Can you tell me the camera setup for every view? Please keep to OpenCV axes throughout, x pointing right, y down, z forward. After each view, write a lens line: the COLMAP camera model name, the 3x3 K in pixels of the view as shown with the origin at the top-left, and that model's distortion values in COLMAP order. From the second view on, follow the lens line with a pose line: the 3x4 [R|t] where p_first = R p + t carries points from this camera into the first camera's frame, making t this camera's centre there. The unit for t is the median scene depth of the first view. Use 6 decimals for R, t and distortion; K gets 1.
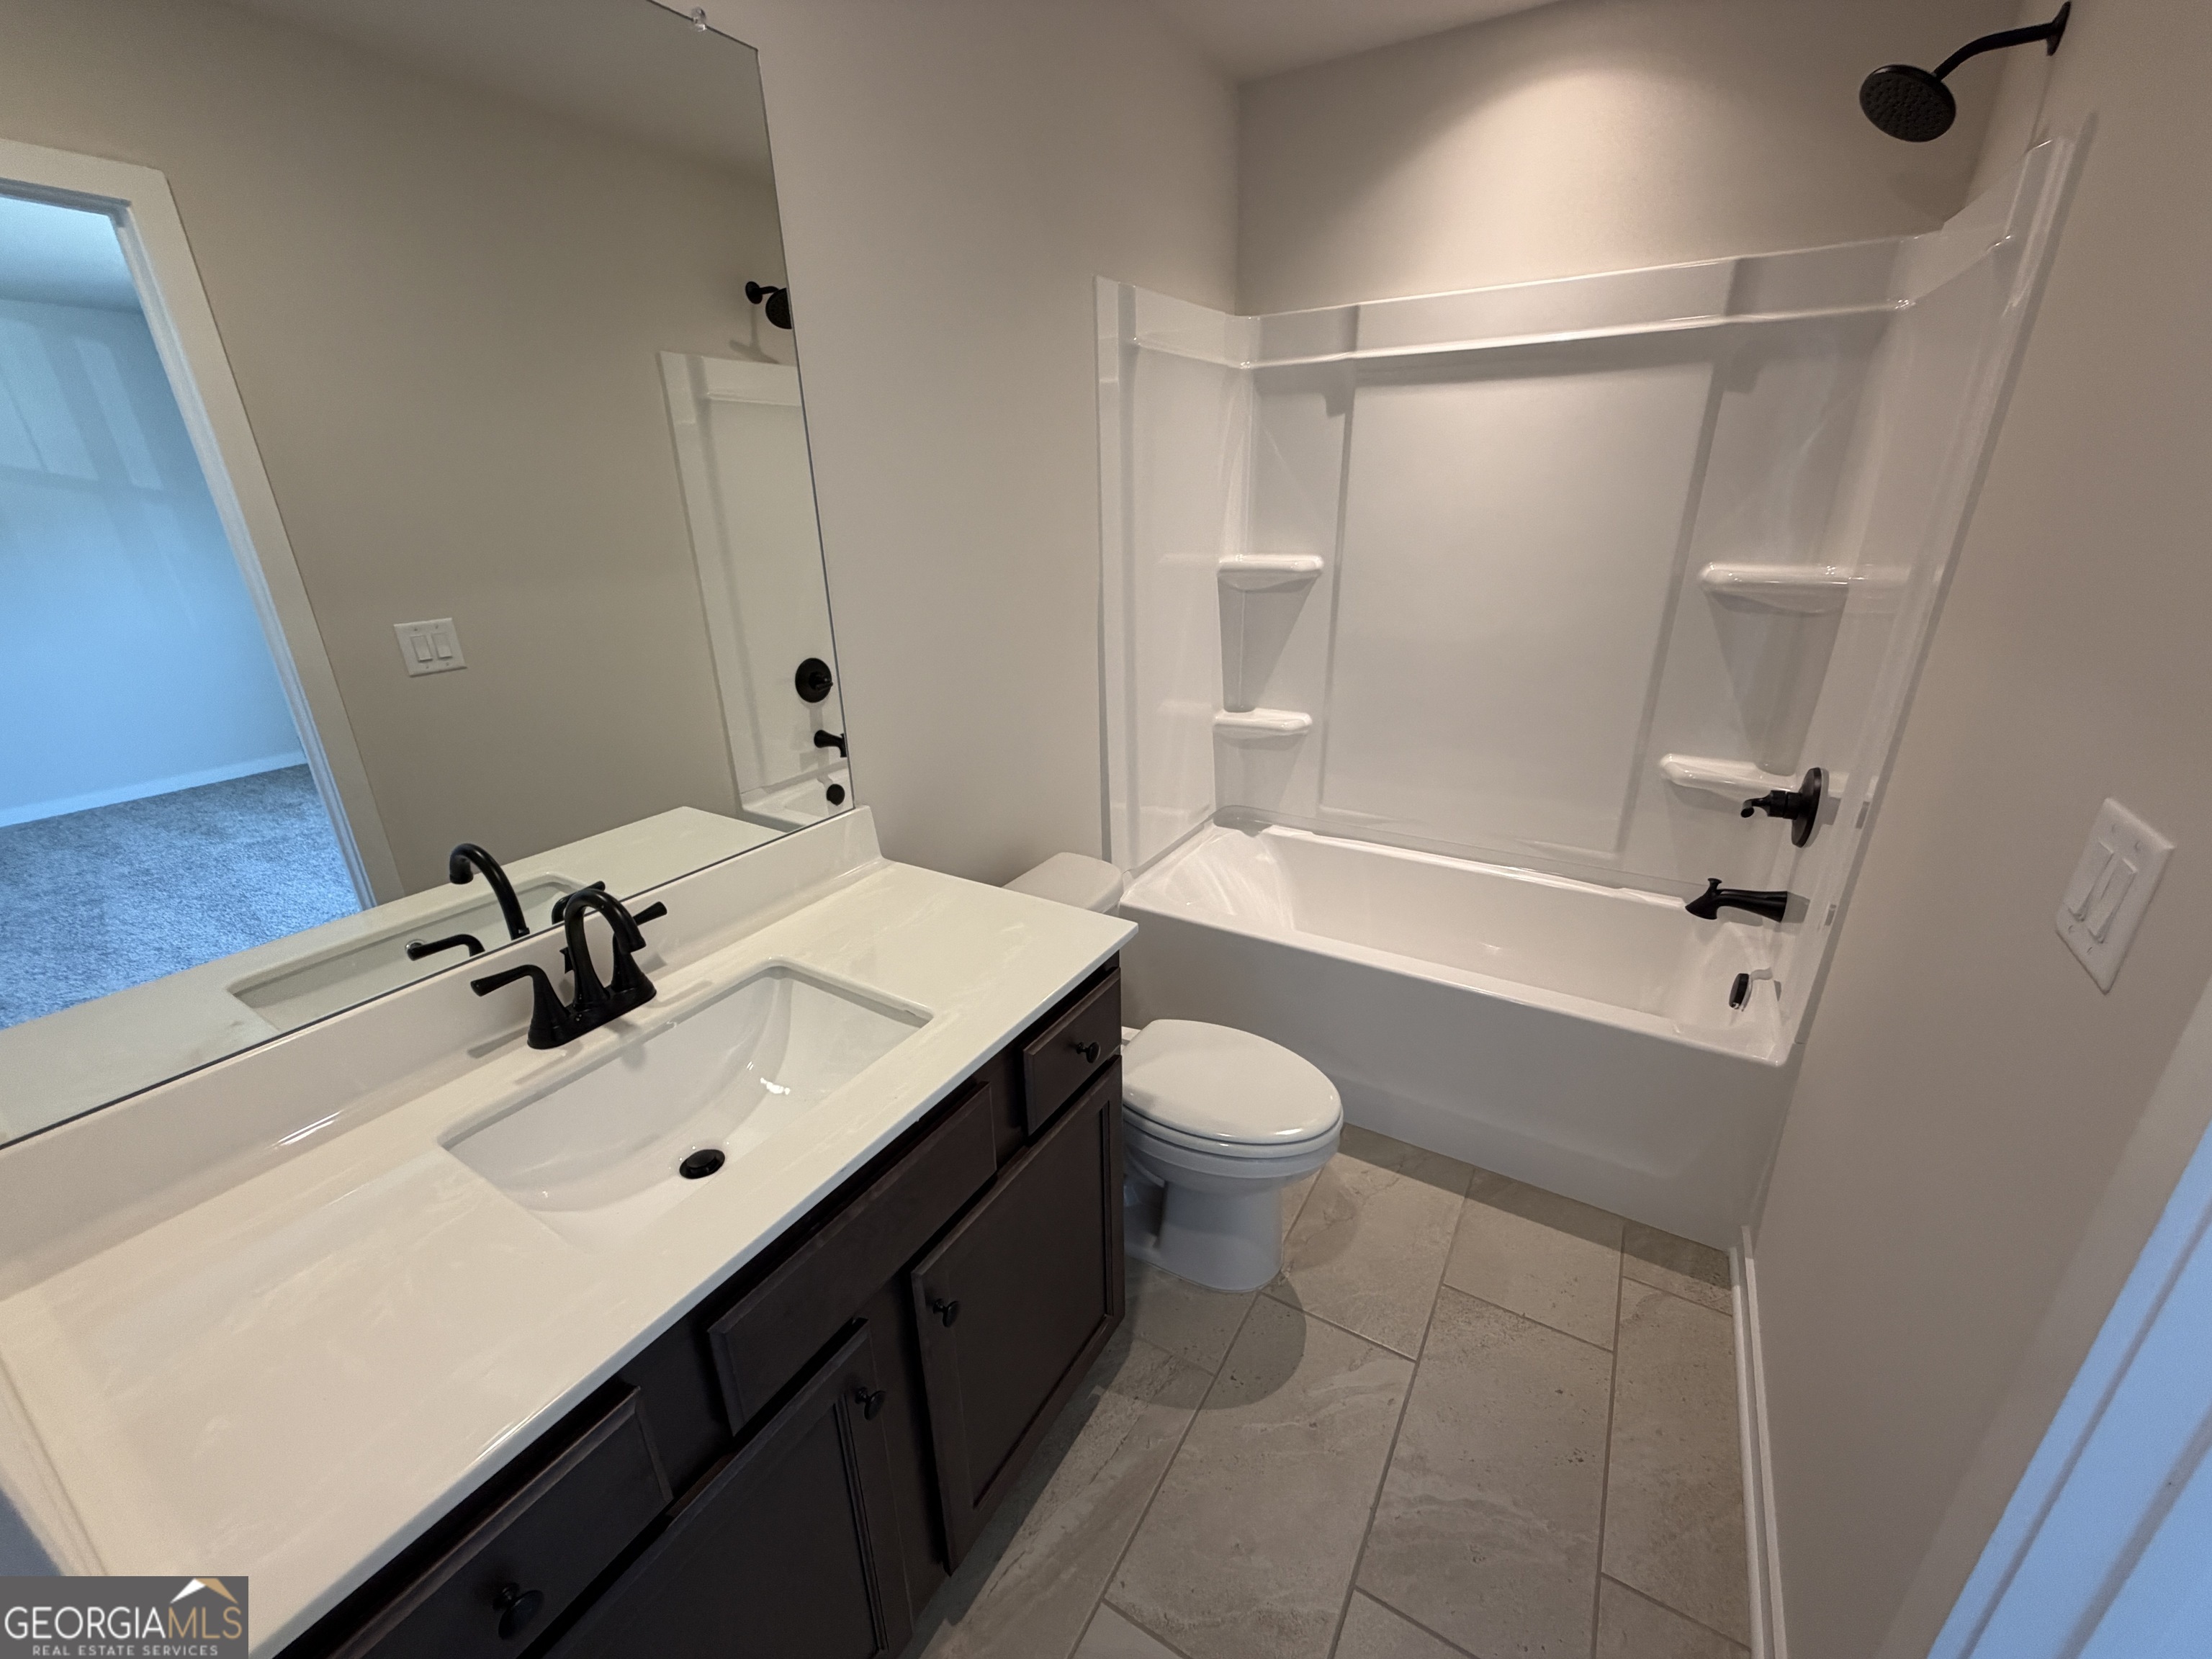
lens RADIAL K [[885.5, 0, 1104.6], [0, 885.5, 825.8], [0, 0, 1]] dist [-0.000896, 0.000323]
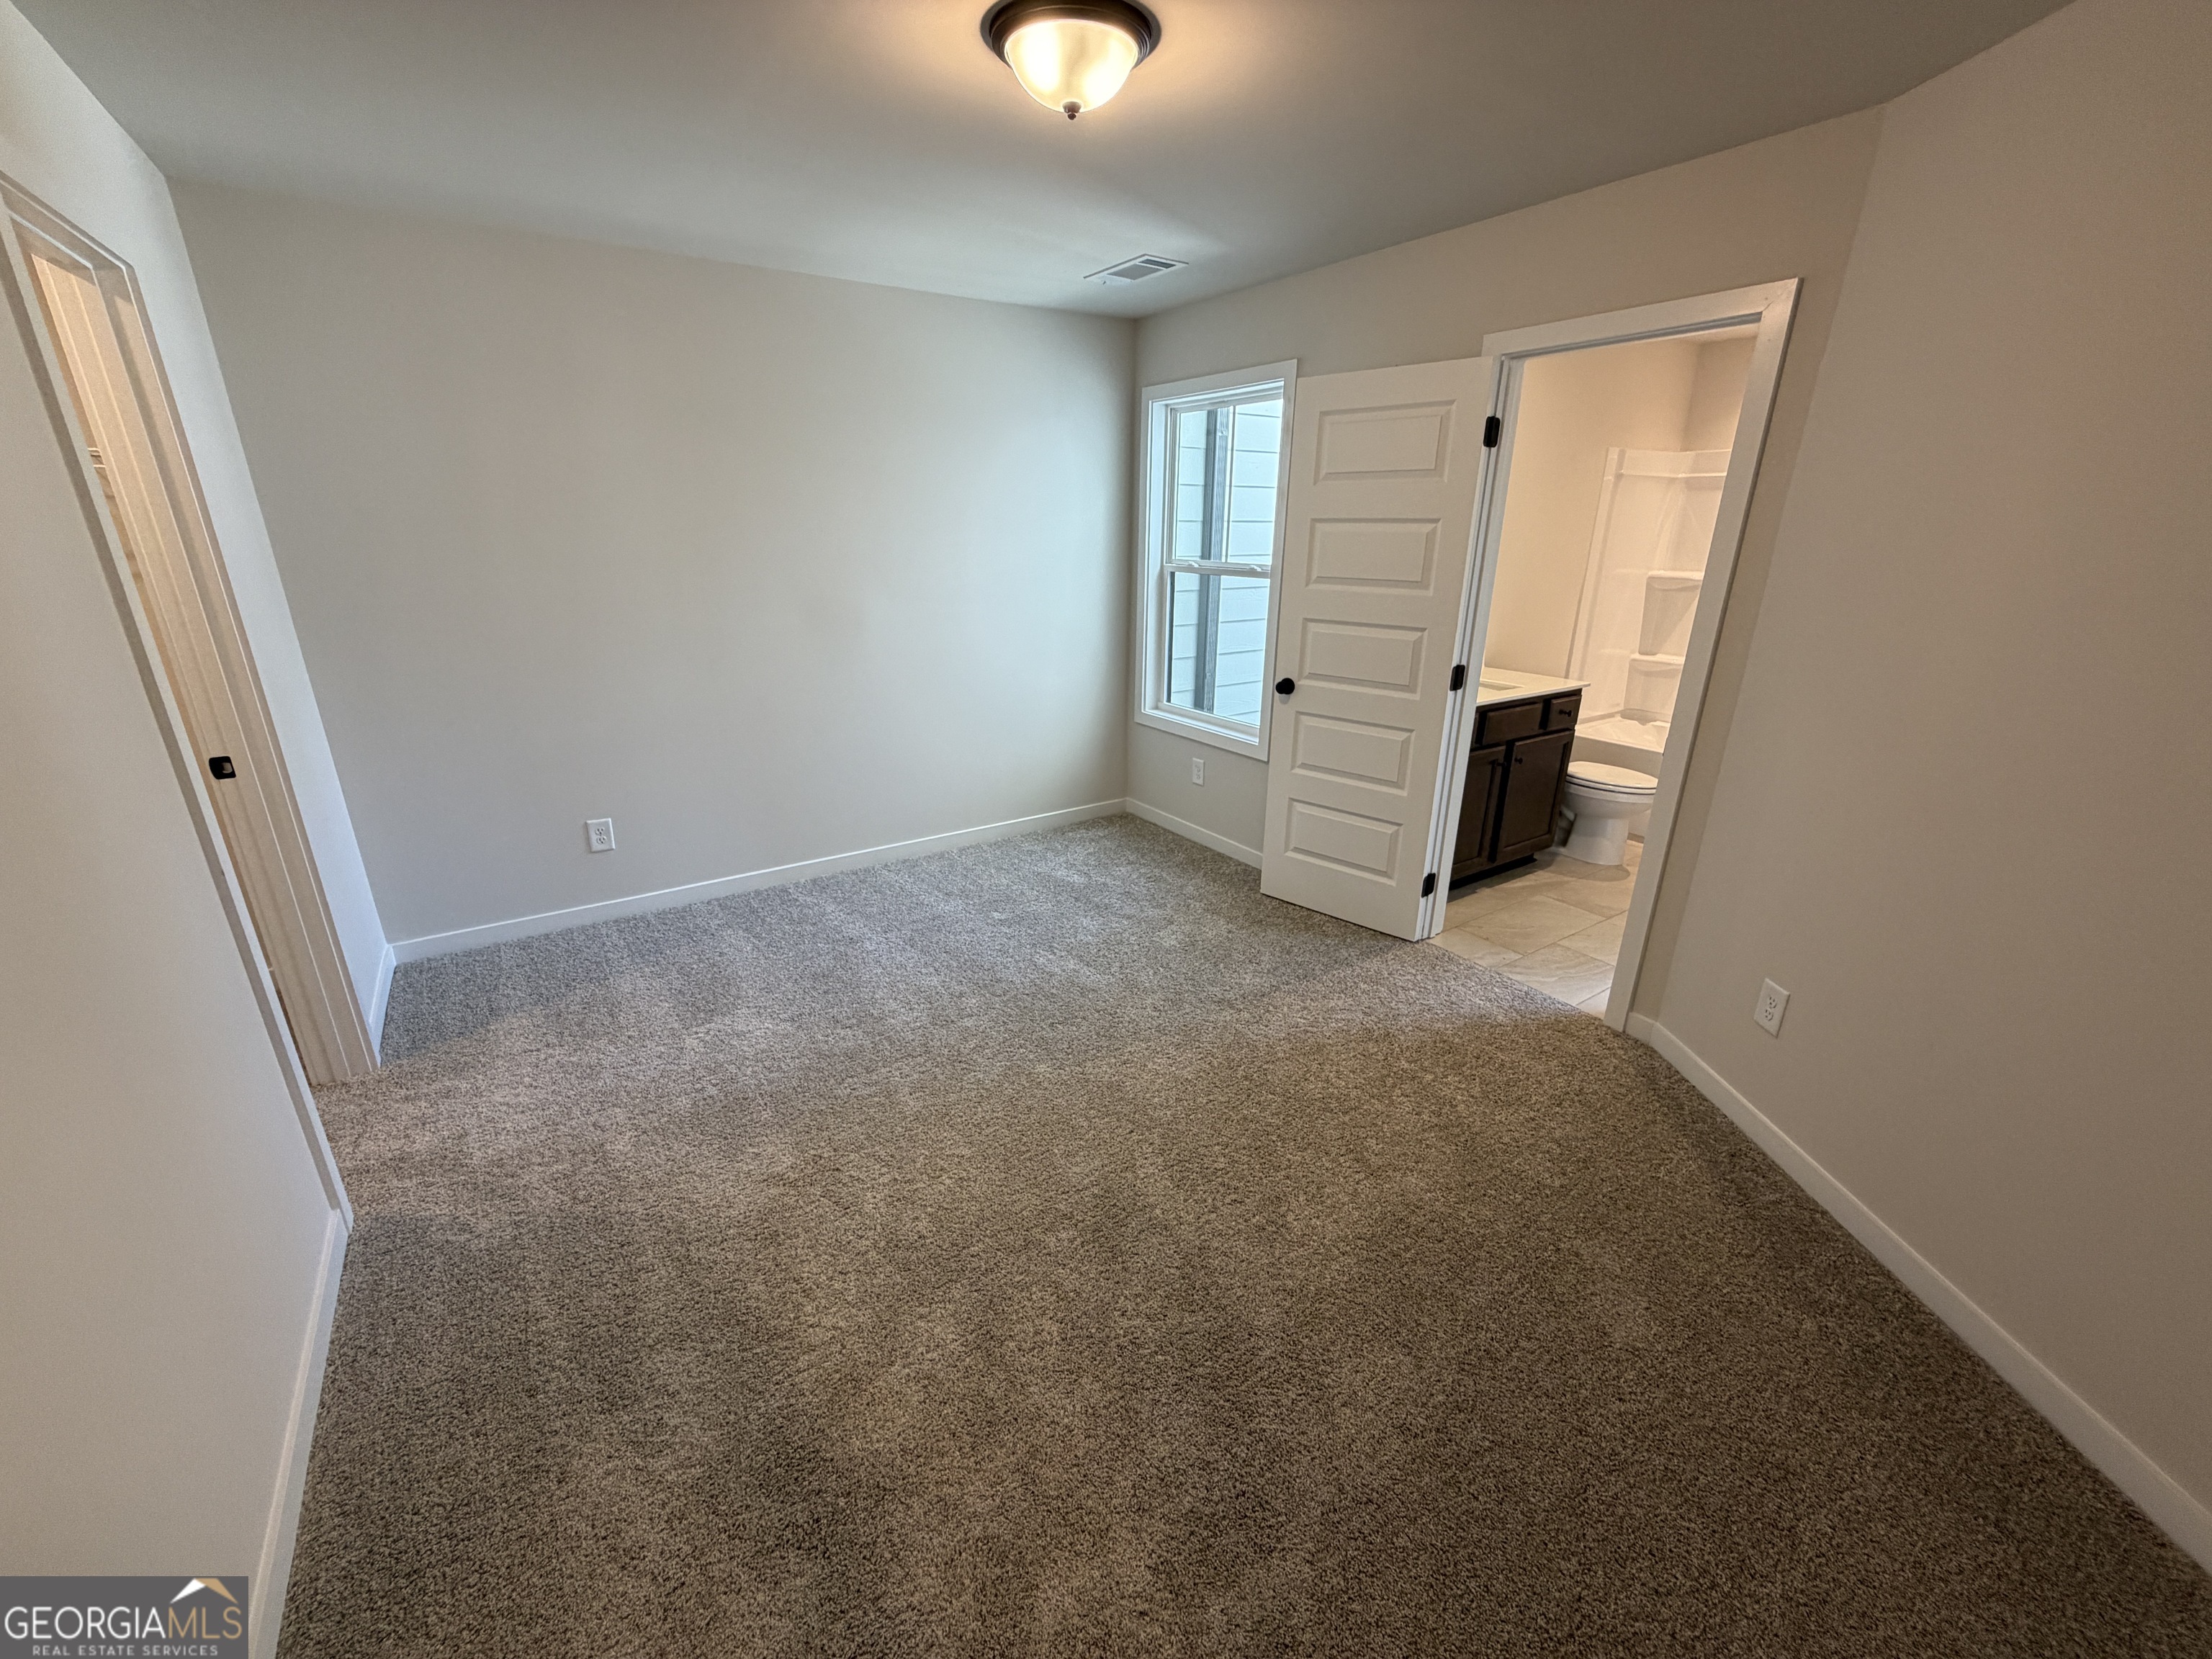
lens RADIAL K [[885.5, 0, 1105.8], [0, 885.5, 836.0], [0, 0, 1]] dist [-0.000896, 0.000323]
pose [[0.907967, 0.165972, -0.384772, -0.114192], [-0.176800, 0.984219, 0.007341, 0.485466], [0.379919, 0.061362, 0.922982, -1.263543]]
